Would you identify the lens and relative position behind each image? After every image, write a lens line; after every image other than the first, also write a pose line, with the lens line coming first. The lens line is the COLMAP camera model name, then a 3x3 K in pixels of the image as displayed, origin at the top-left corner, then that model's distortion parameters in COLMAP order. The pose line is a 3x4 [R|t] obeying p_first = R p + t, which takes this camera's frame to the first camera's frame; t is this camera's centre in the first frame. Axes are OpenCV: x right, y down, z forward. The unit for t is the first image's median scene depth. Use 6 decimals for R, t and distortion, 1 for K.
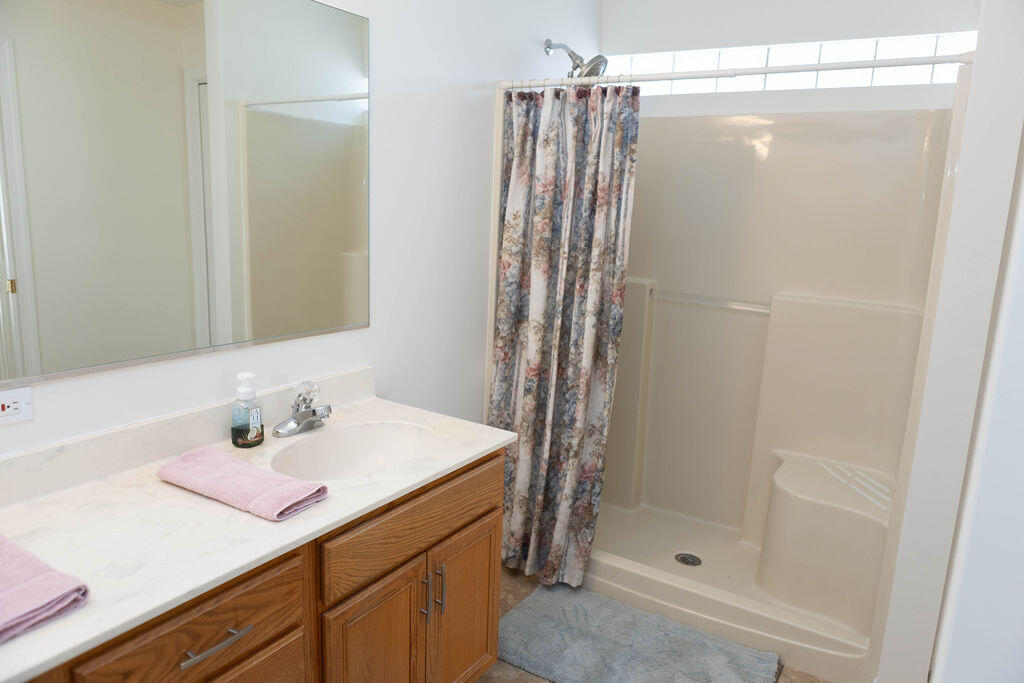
lens RADIAL K [[690.6, 0, 514.8], [0, 690.6, 342.9], [0, 0, 1]] dist [-0.025892, 0.018778]
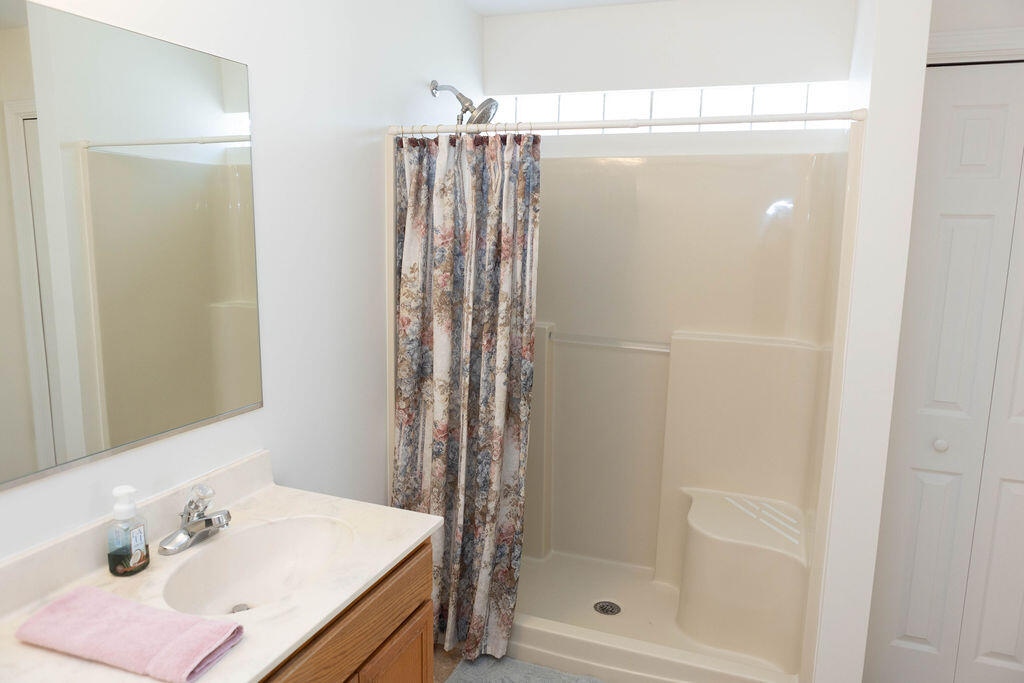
lens RADIAL K [[690.6, 0, 508.9], [0, 690.6, 342.5], [0, 0, 1]] dist [-0.025892, 0.018778]
pose [[0.980597, -0.057661, 0.187364, -0.053447], [0.062246, 0.997886, -0.018677, -0.060289], [-0.185891, 0.029977, 0.982113, 0.060894]]
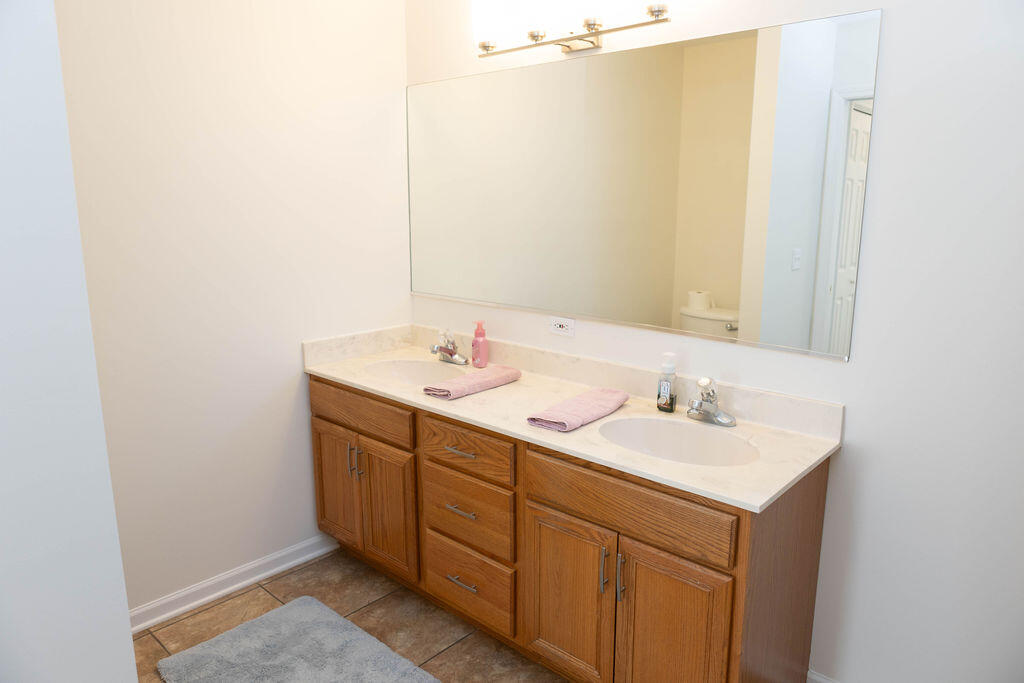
lens RADIAL K [[690.6, 0, 512.8], [0, 690.6, 344.0], [0, 0, 1]] dist [-0.025892, 0.018778]
pose [[-0.172540, 0.169071, -0.970384, 0.618316], [-0.200420, 0.958524, 0.202641, -0.119043], [0.964397, 0.229448, -0.131499, 0.614166]]
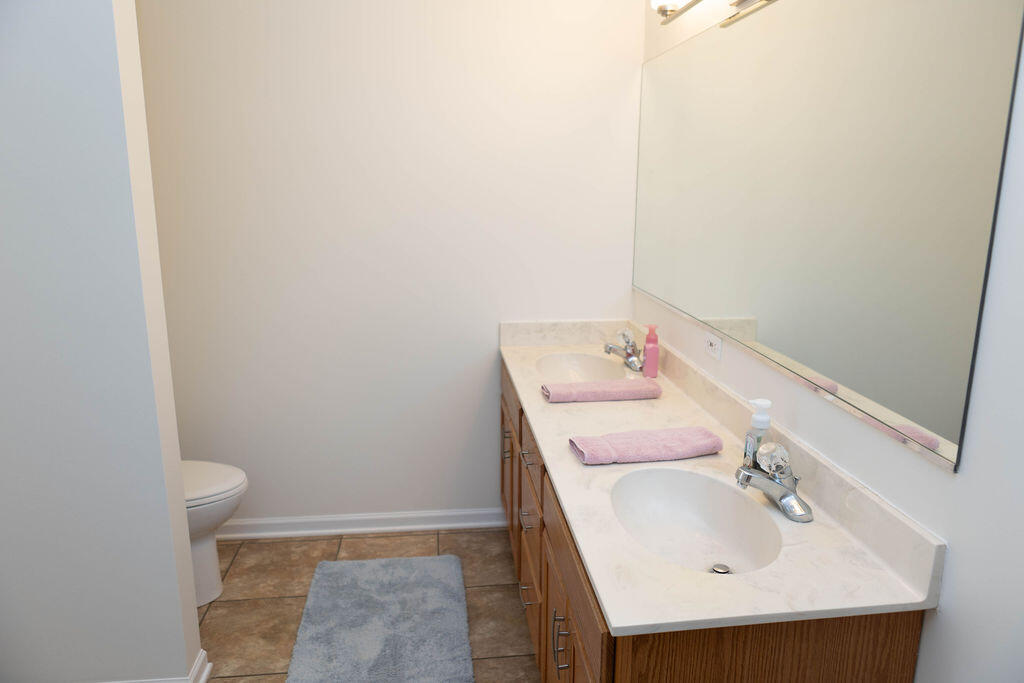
lens RADIAL K [[690.6, 0, 514.2], [0, 690.6, 333.6], [0, 0, 1]] dist [-0.025892, 0.018778]
pose [[-0.775984, 0.098328, -0.623041, 0.307727], [-0.156411, 0.926926, 0.341093, -0.212261], [0.611052, 0.362133, -0.703900, 0.984855]]
